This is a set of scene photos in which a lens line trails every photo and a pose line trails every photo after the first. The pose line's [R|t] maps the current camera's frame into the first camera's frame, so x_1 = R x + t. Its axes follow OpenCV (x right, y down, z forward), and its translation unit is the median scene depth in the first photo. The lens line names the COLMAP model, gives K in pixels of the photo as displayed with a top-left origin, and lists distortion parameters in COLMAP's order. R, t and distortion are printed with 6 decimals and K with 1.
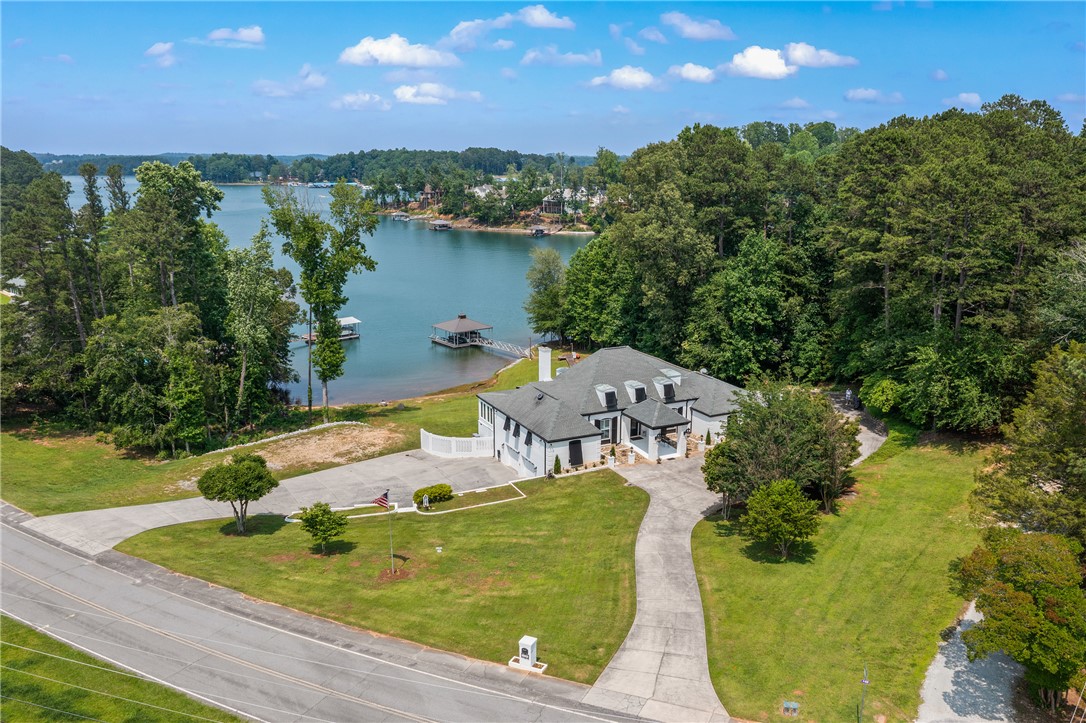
lens RADIAL K [[863.6, 0, 540.8], [0, 863.6, 364.0], [0, 0, 1]] dist [-0.031330, 0.003742]
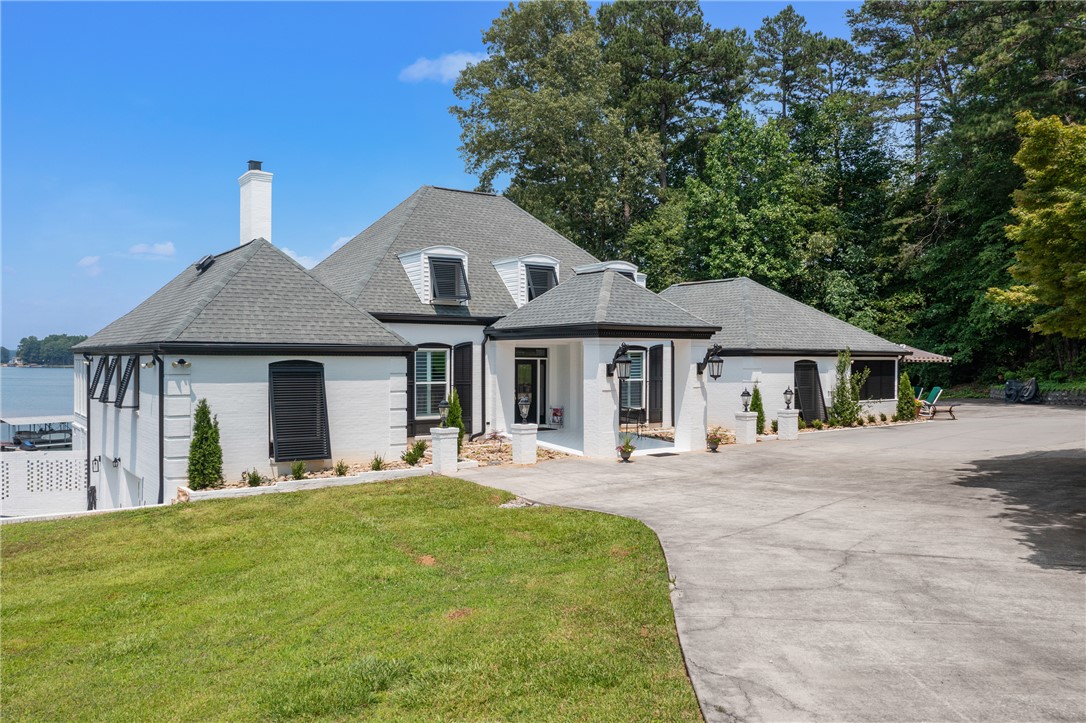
lens RADIAL K [[863.6, 0, 543.6], [0, 863.6, 360.9], [0, 0, 1]] dist [-0.031330, 0.003742]
pose [[0.988429, -0.001691, 0.151674, 0.067864], [0.036037, 0.973925, -0.223990, 0.137357], [-0.147341, 0.226864, 0.962717, 0.706365]]
